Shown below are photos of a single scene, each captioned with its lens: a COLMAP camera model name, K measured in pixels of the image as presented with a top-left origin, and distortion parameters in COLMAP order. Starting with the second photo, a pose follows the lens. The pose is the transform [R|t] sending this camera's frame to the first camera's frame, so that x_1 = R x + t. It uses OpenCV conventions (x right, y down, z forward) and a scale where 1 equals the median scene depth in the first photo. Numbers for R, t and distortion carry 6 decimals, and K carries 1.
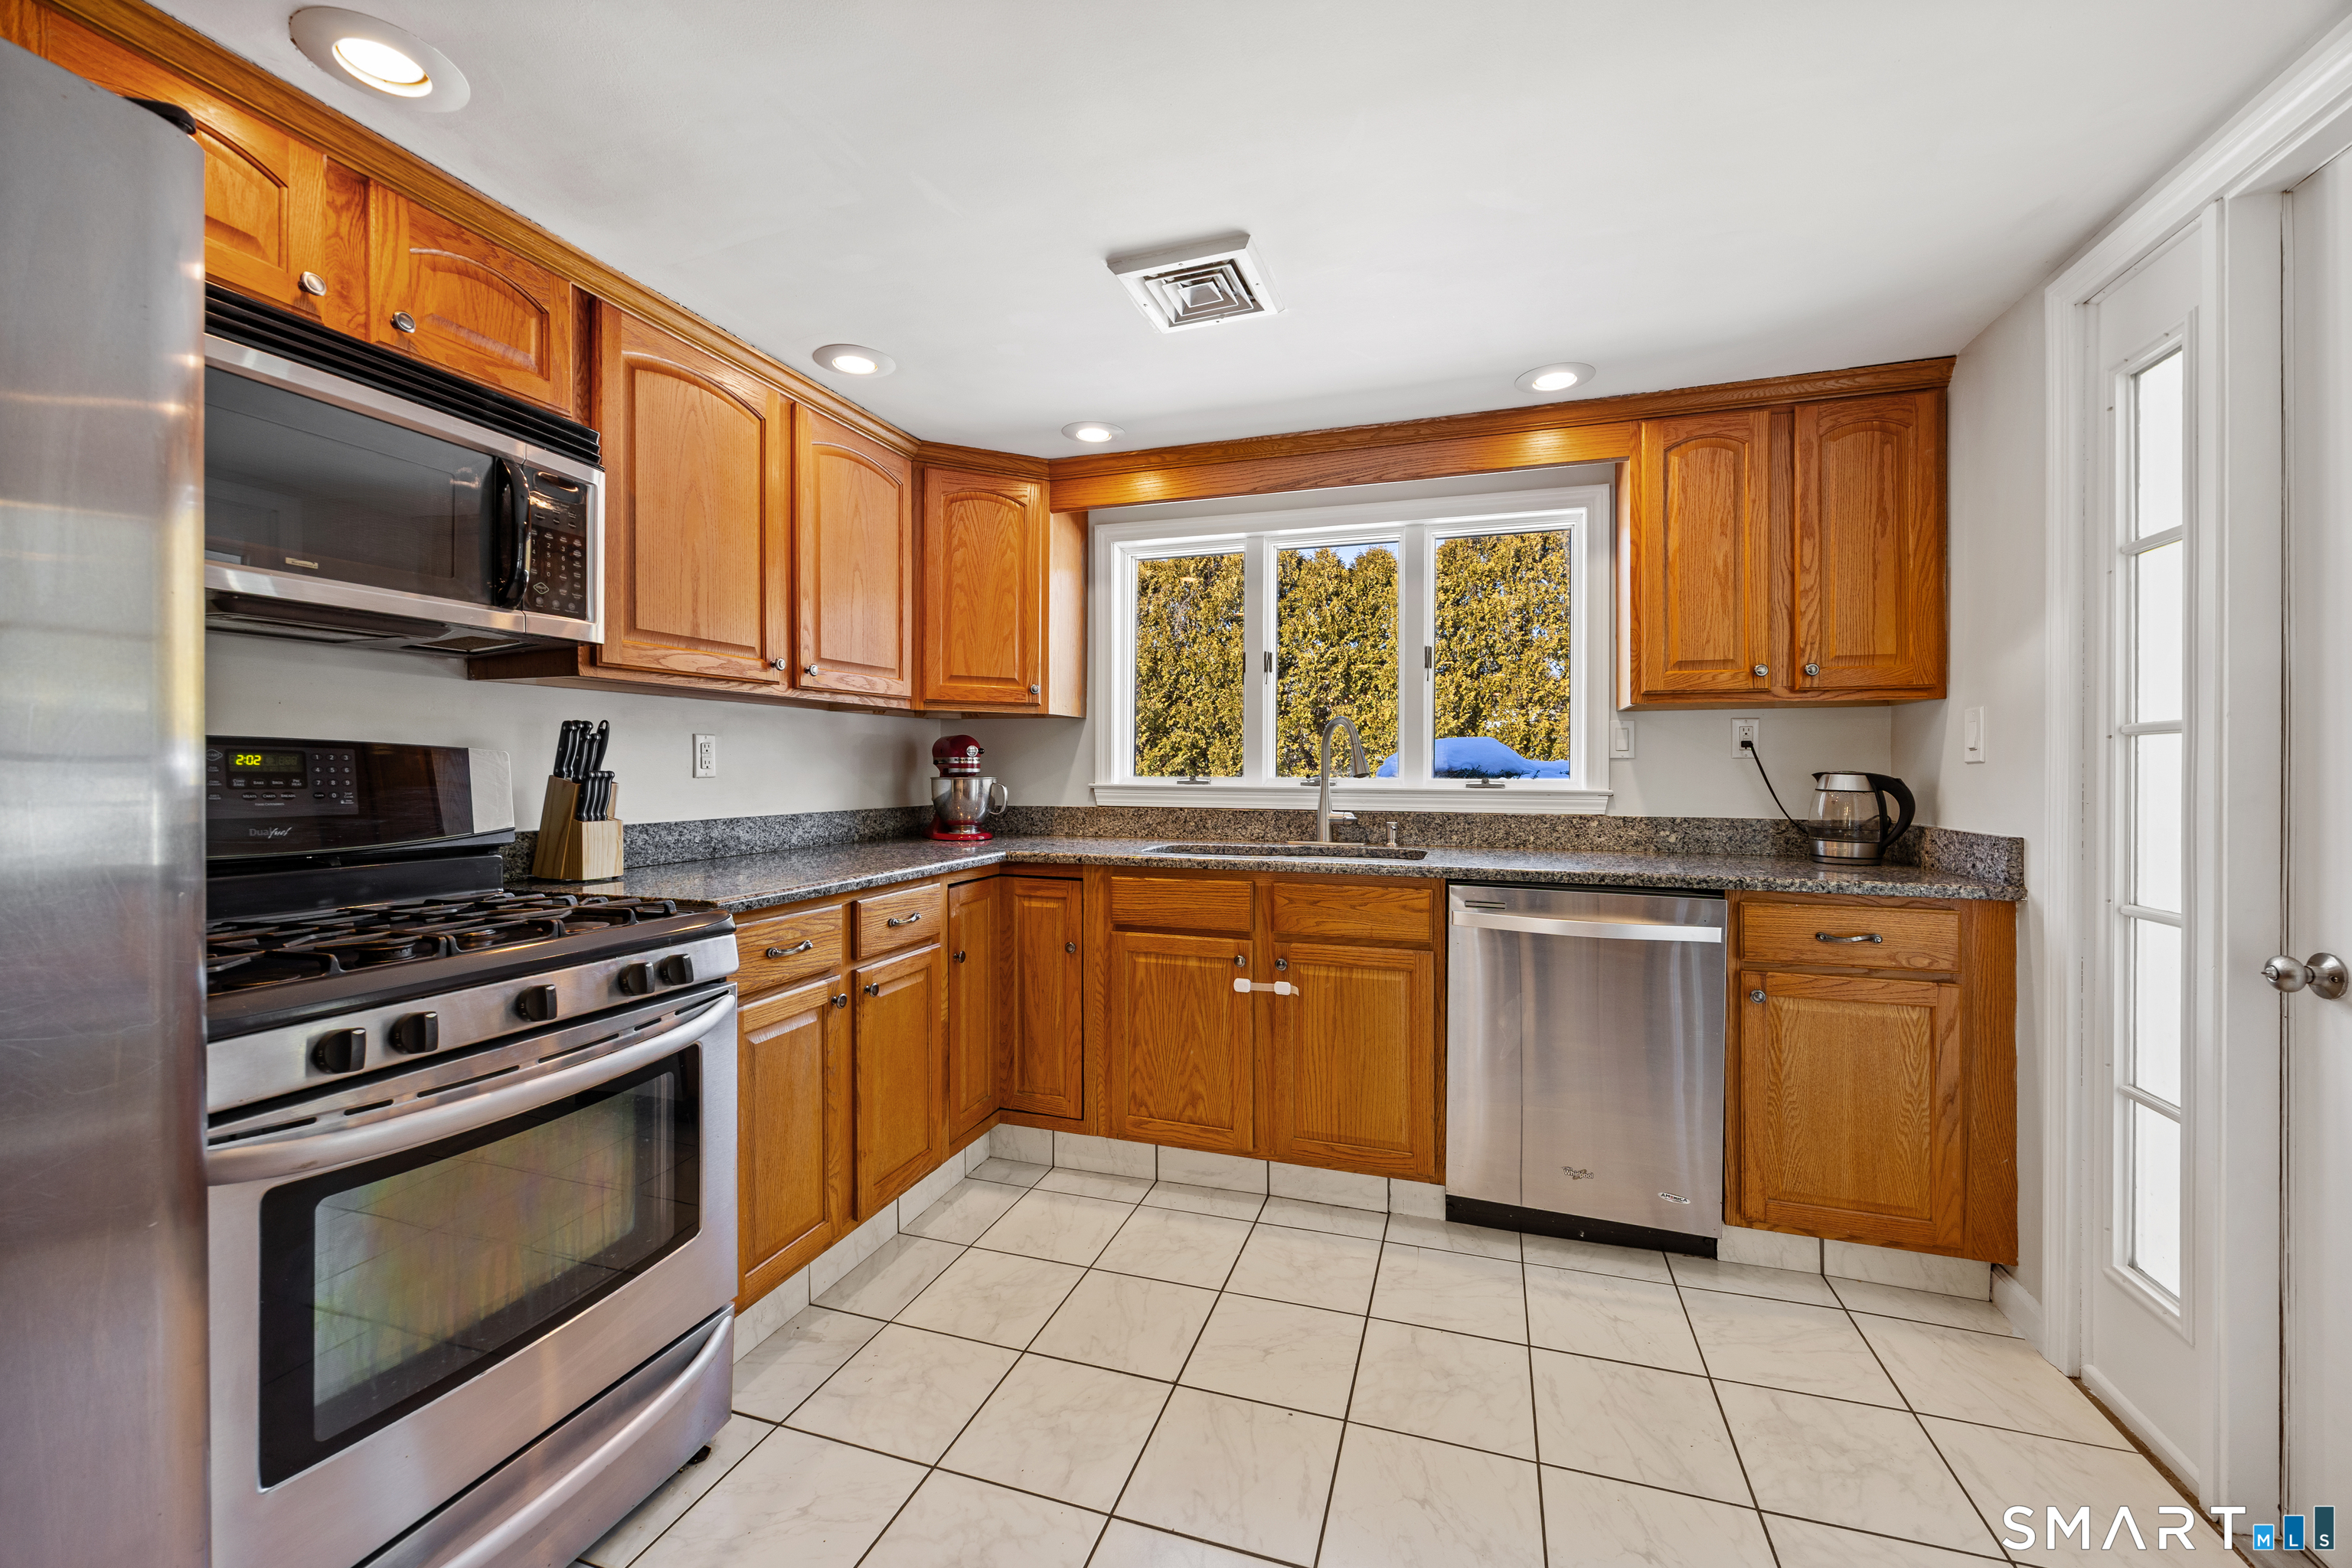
lens RADIAL K [[918.9, 0, 1185.9], [0, 918.9, 770.9], [0, 0, 1]] dist [-0.003368, -0.000748]
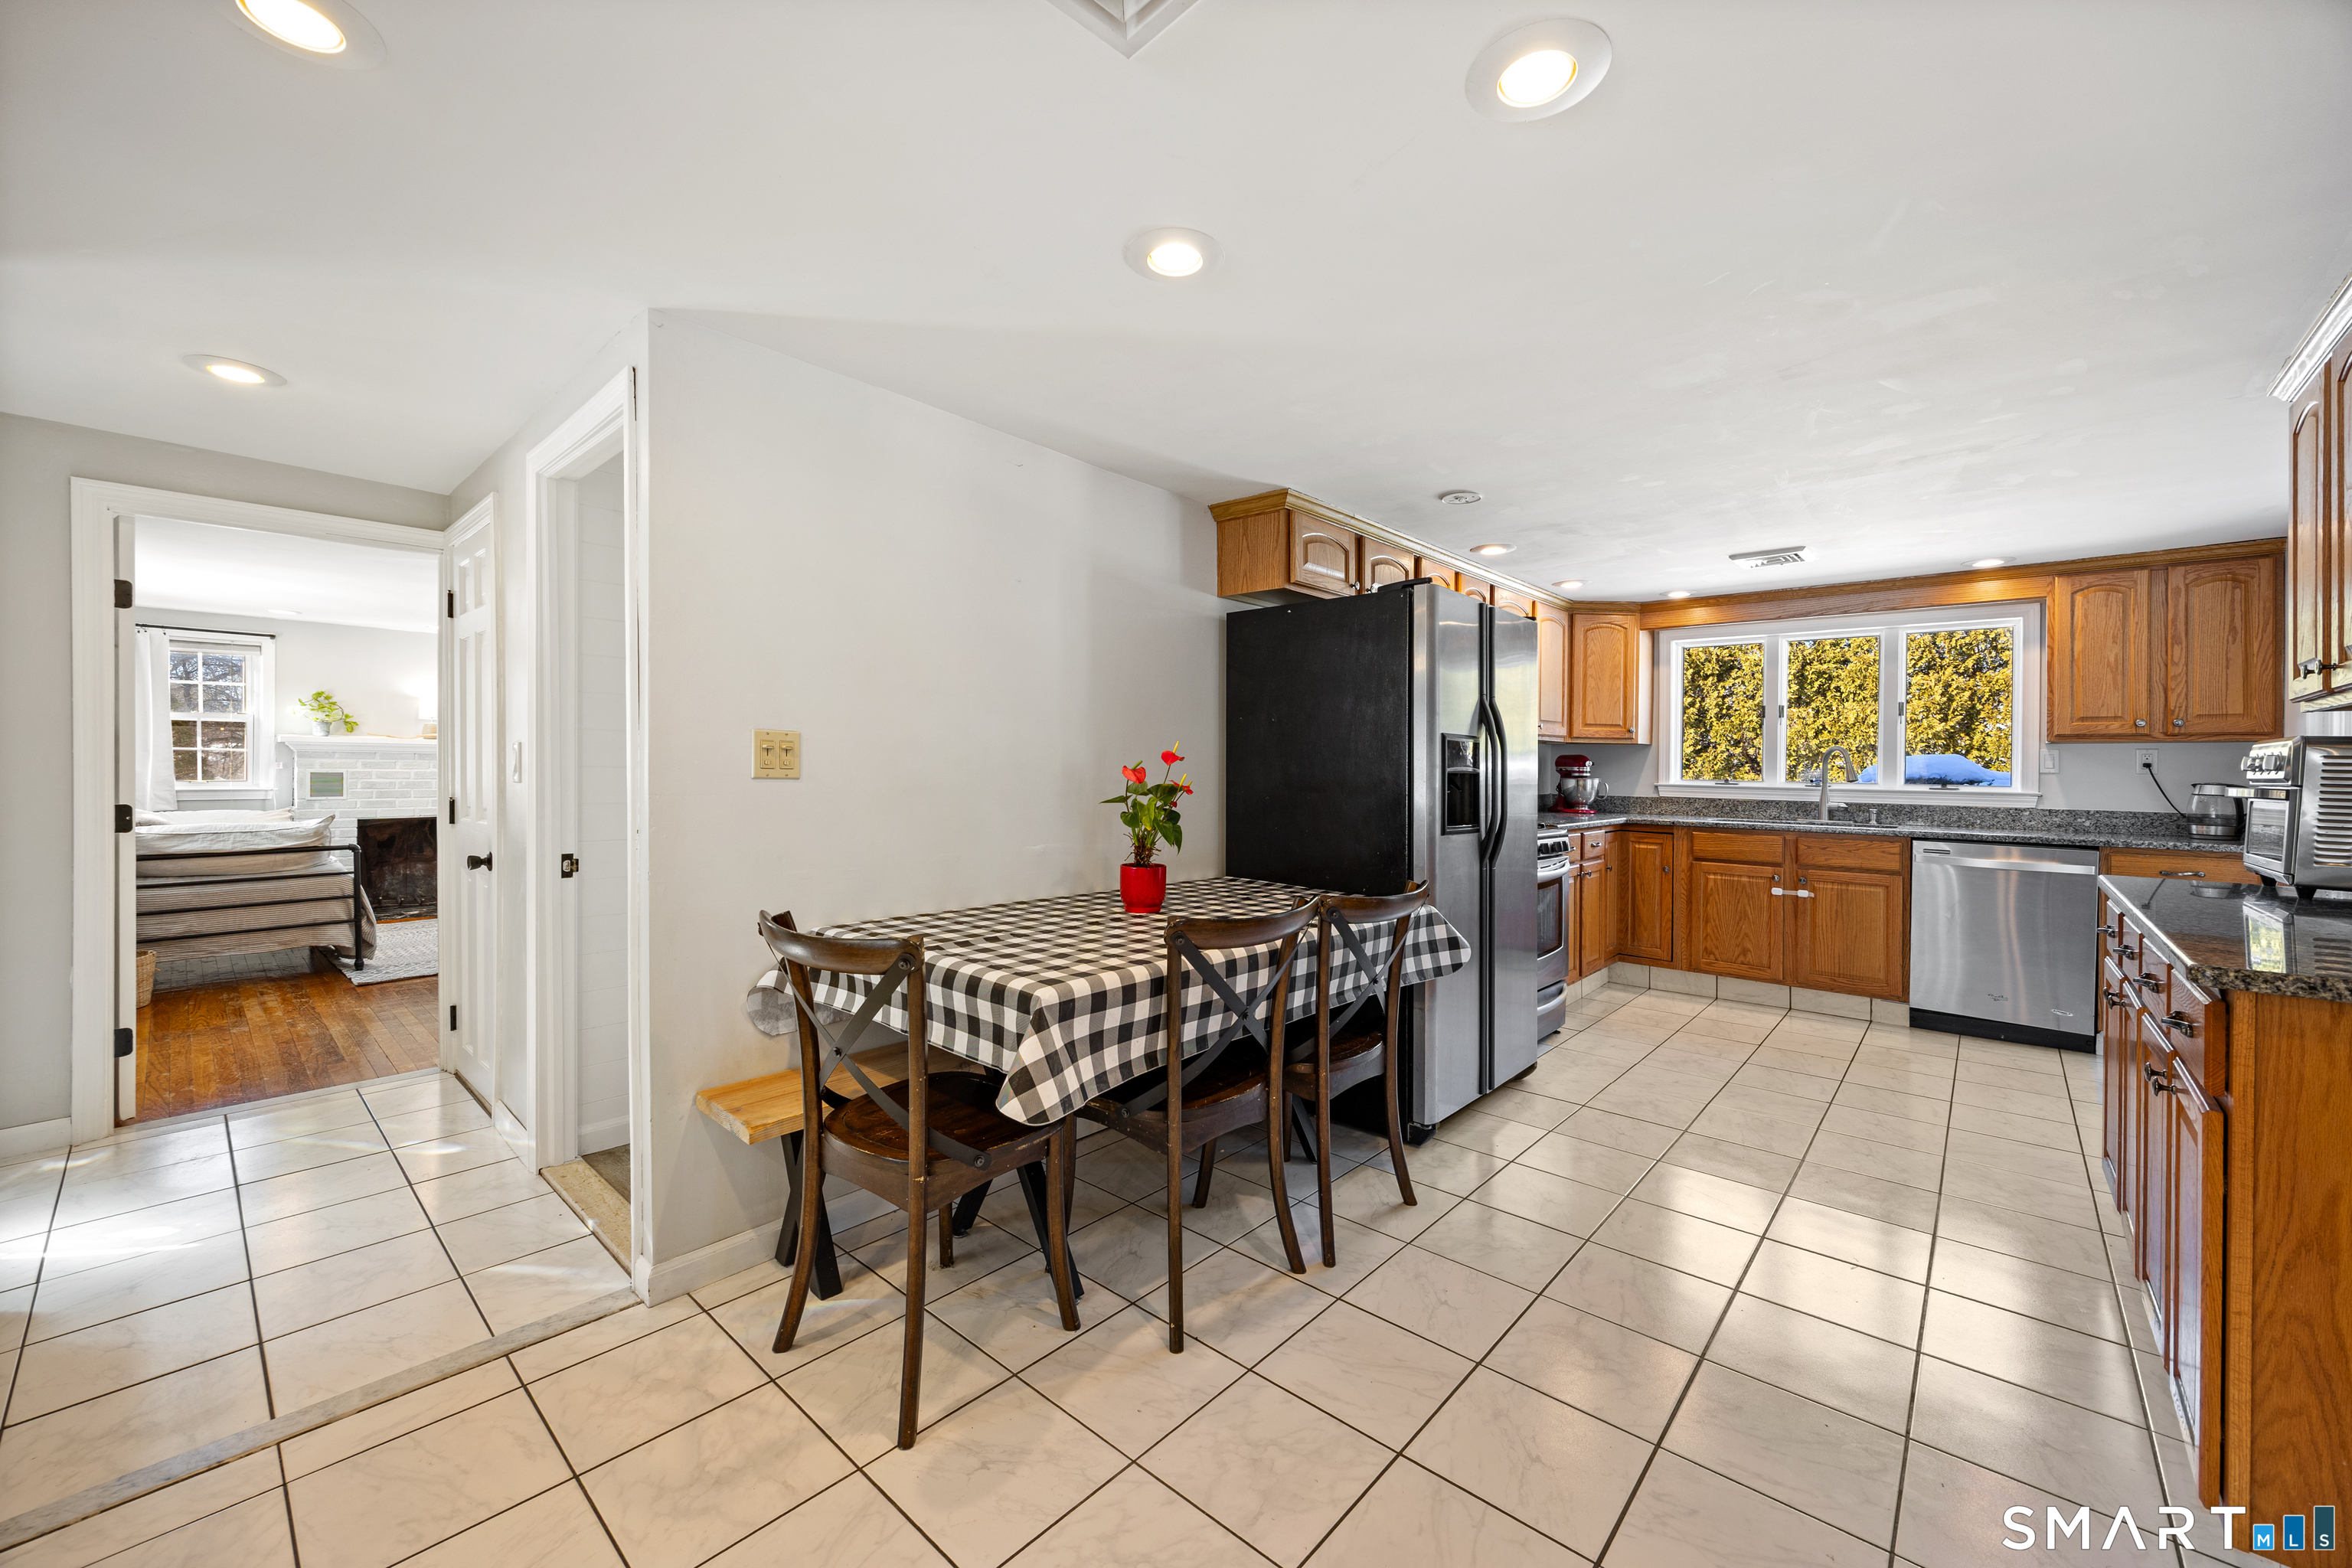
lens RADIAL K [[918.9, 0, 1168.4], [0, 918.9, 764.3], [0, 0, 1]] dist [-0.003368, -0.000748]
pose [[0.912911, 0.009392, -0.408051, -0.298181], [-0.012470, 0.999910, -0.004885, -0.001644], [0.407969, 0.009548, 0.912946, -1.170338]]
